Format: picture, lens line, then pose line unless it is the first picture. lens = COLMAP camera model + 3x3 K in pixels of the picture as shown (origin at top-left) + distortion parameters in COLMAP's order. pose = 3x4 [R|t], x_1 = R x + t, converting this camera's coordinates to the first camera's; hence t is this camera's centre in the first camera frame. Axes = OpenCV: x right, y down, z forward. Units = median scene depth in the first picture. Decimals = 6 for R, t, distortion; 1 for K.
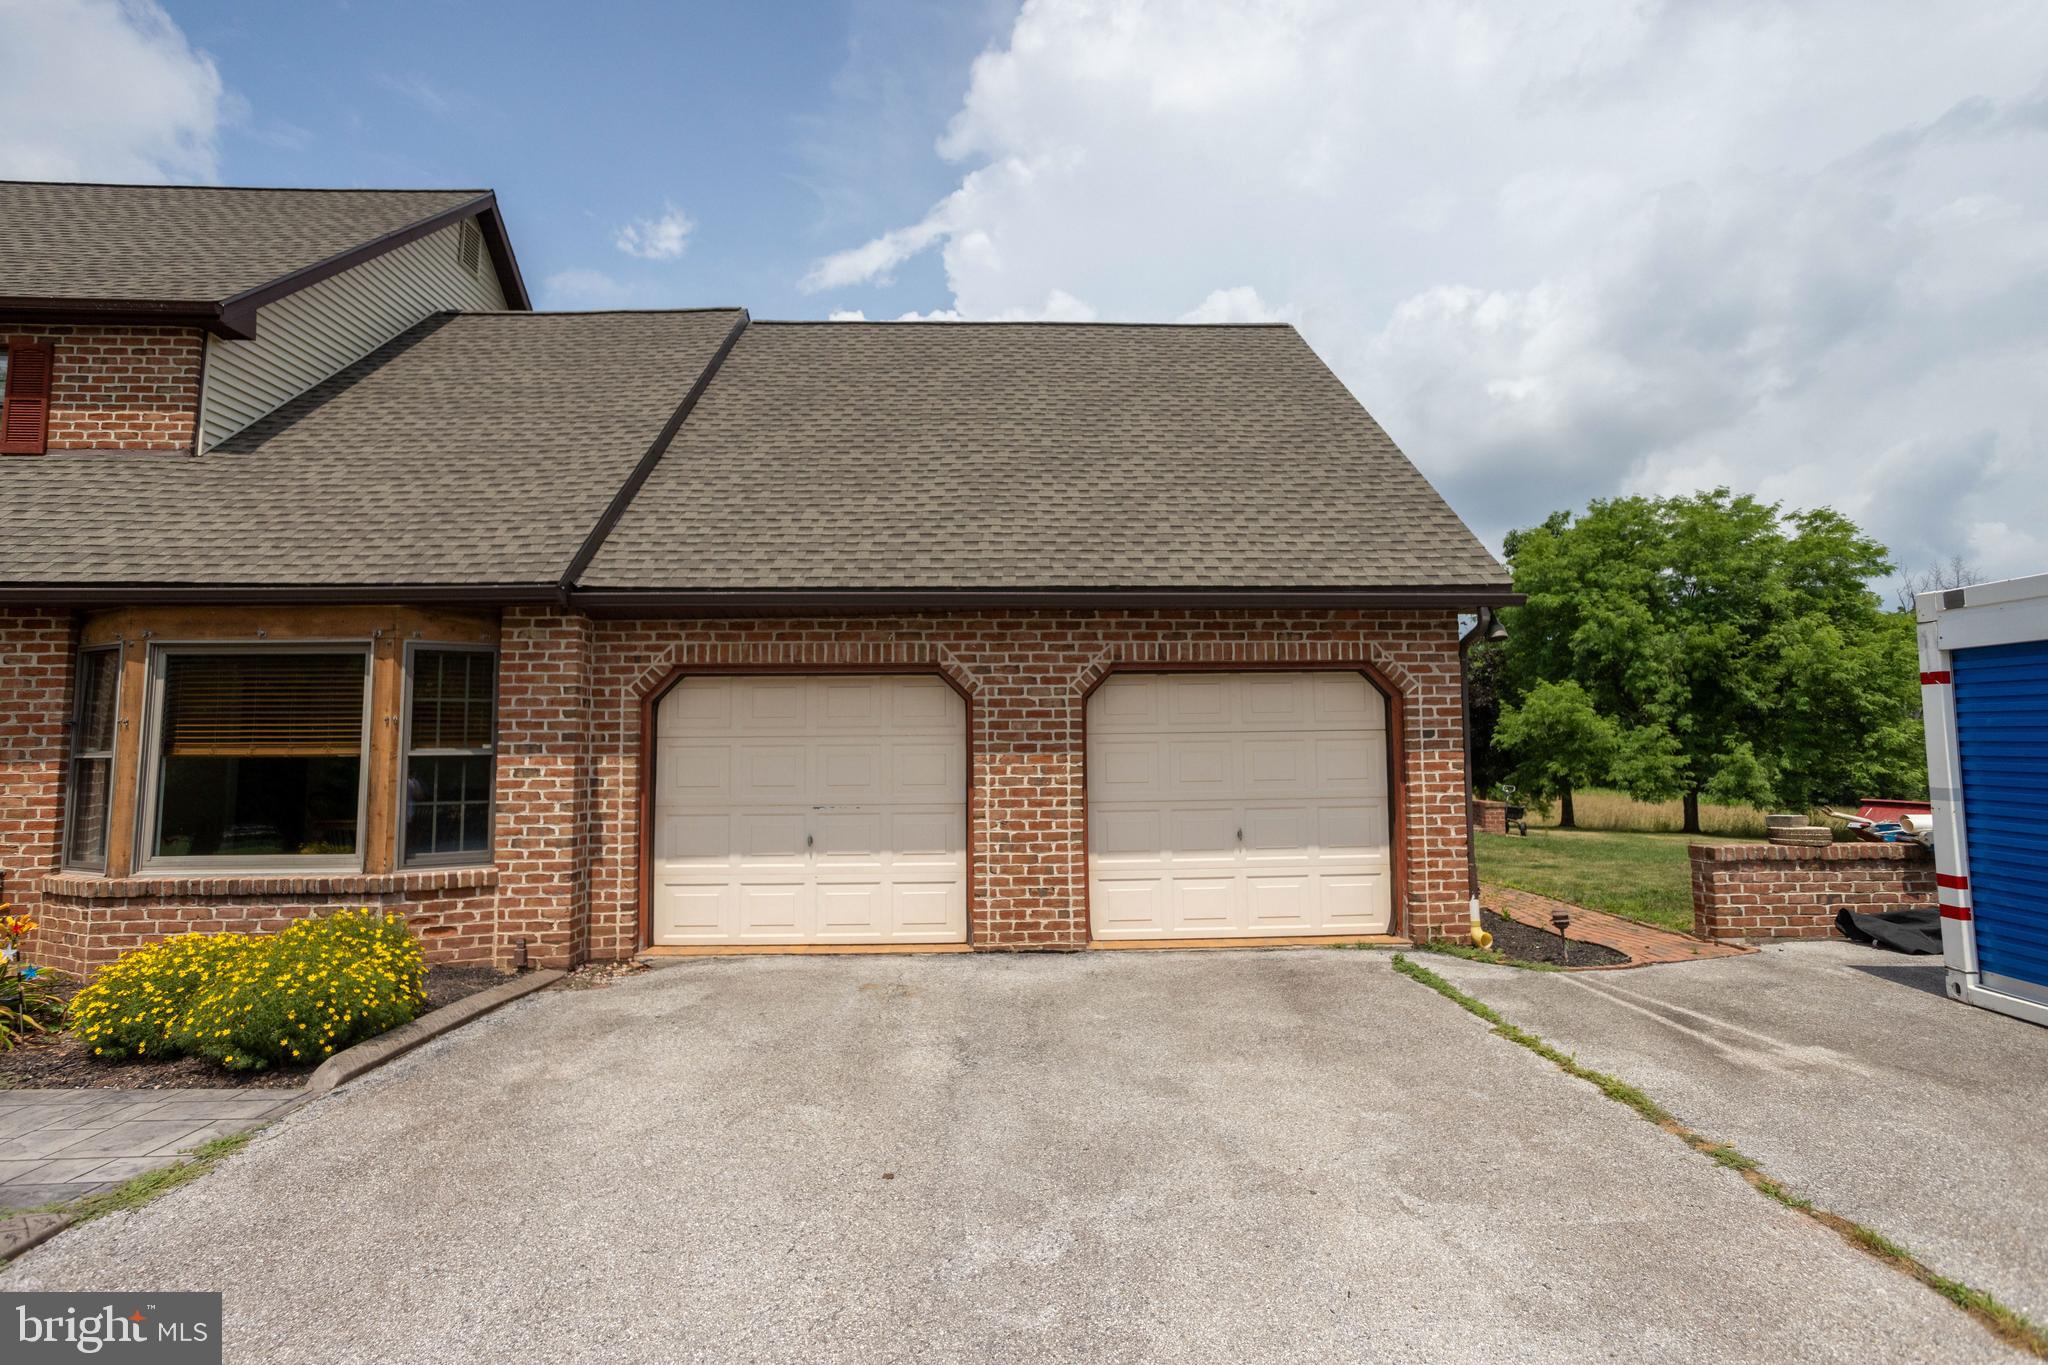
lens RADIAL K [[991.2, 0, 1017.5], [0, 991.2, 670.4], [0, 0, 1]] dist [-0.045788, 0.035596]
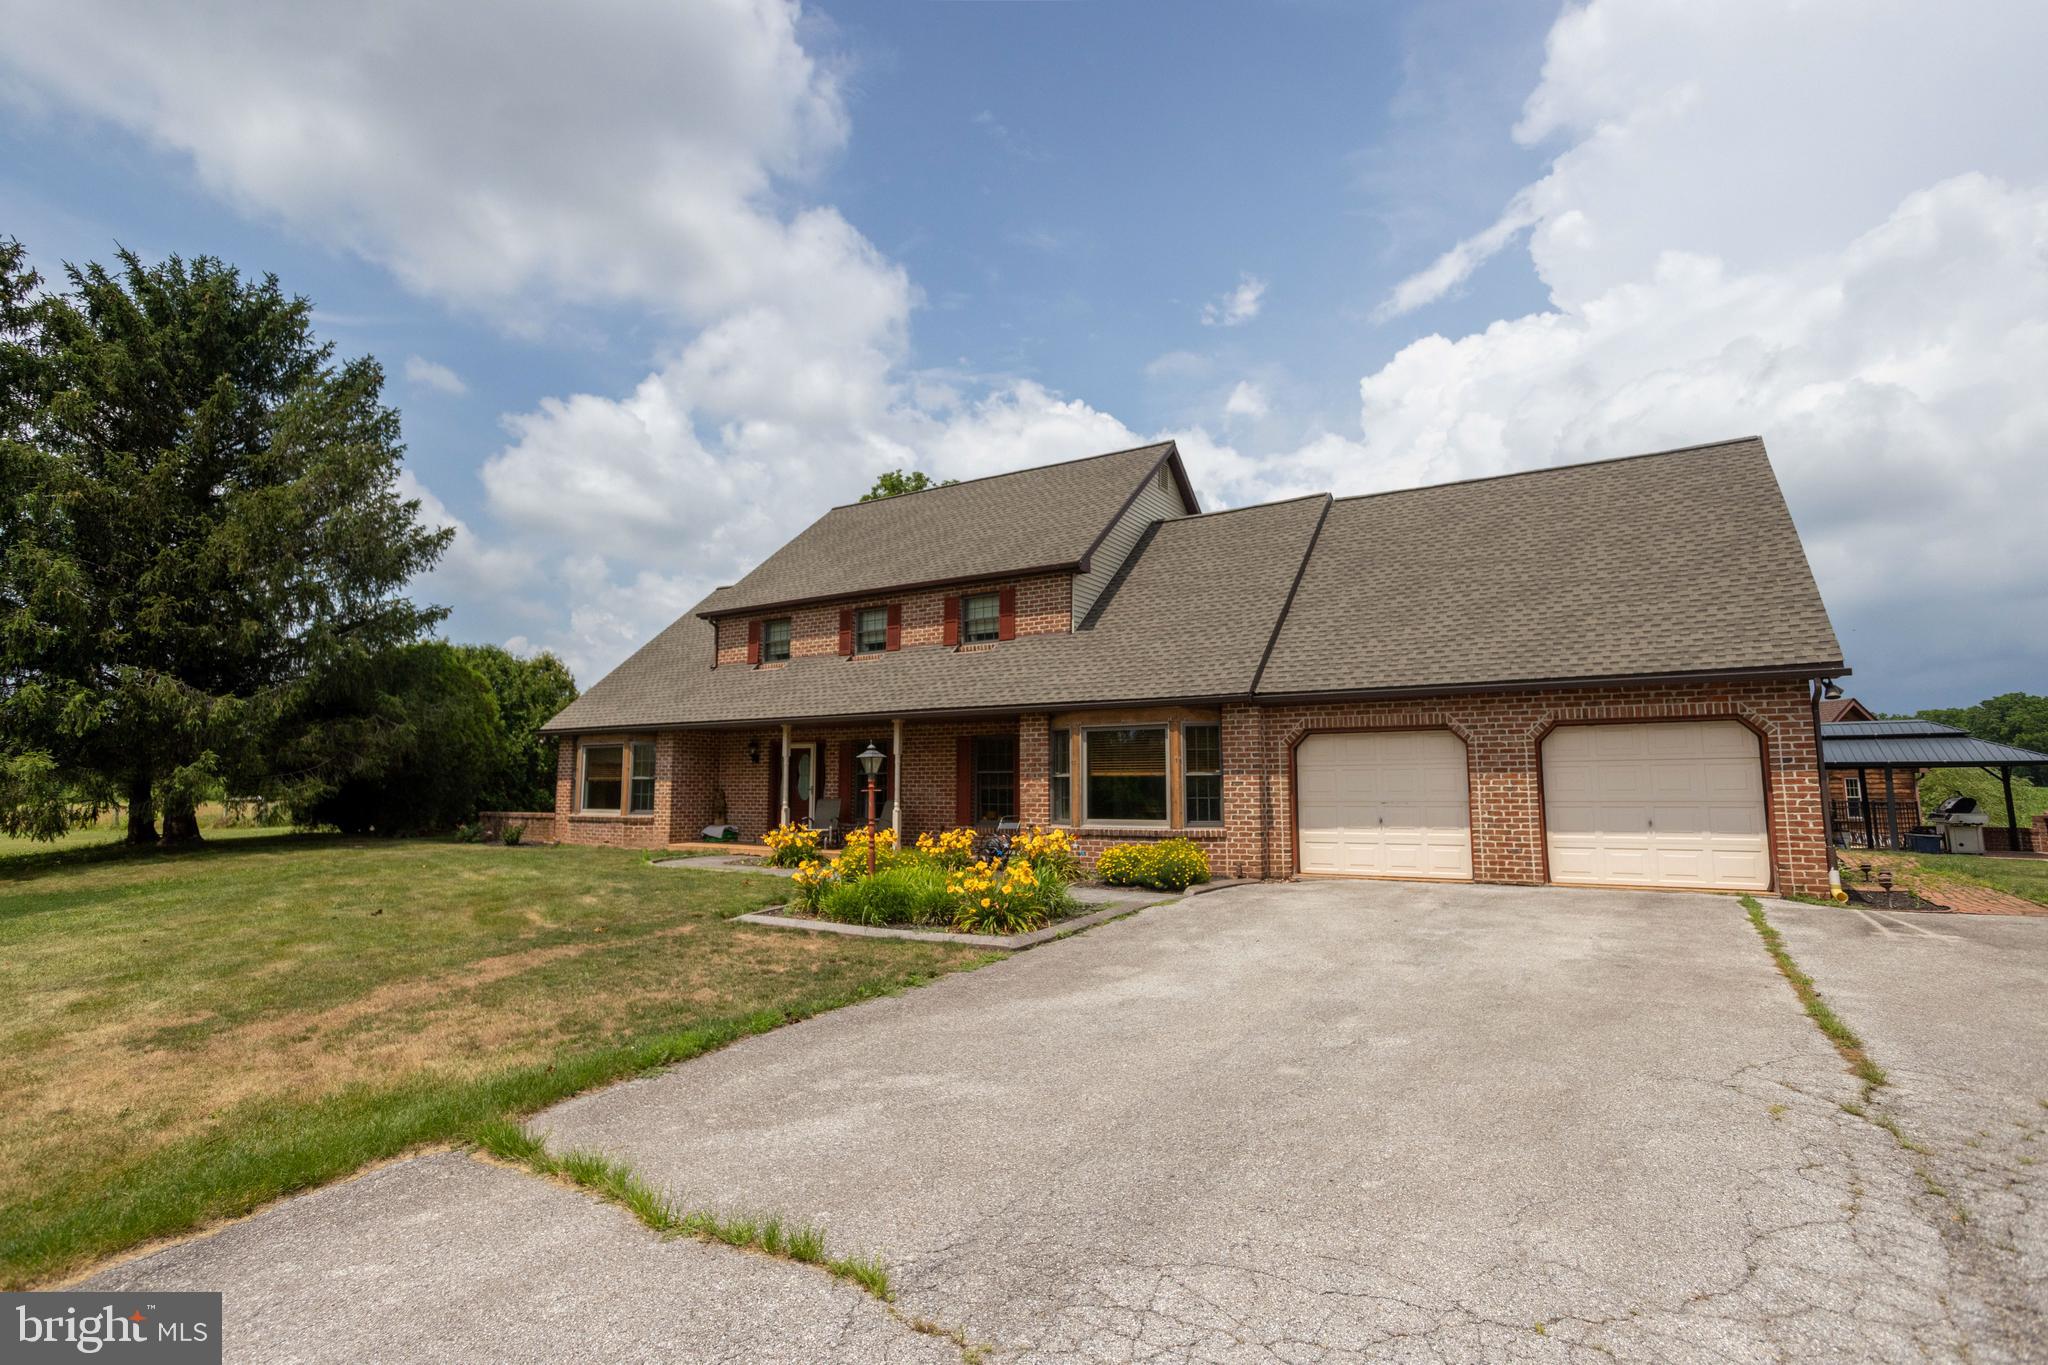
lens RADIAL K [[991.2, 0, 1017.5], [0, 991.2, 670.4], [0, 0, 1]] dist [-0.045788, 0.035596]
pose [[0.826562, -0.059462, -0.559696, 0.284240], [0.042627, 0.998161, -0.043092, -0.060843], [0.561229, 0.011760, 0.827577, -0.938726]]
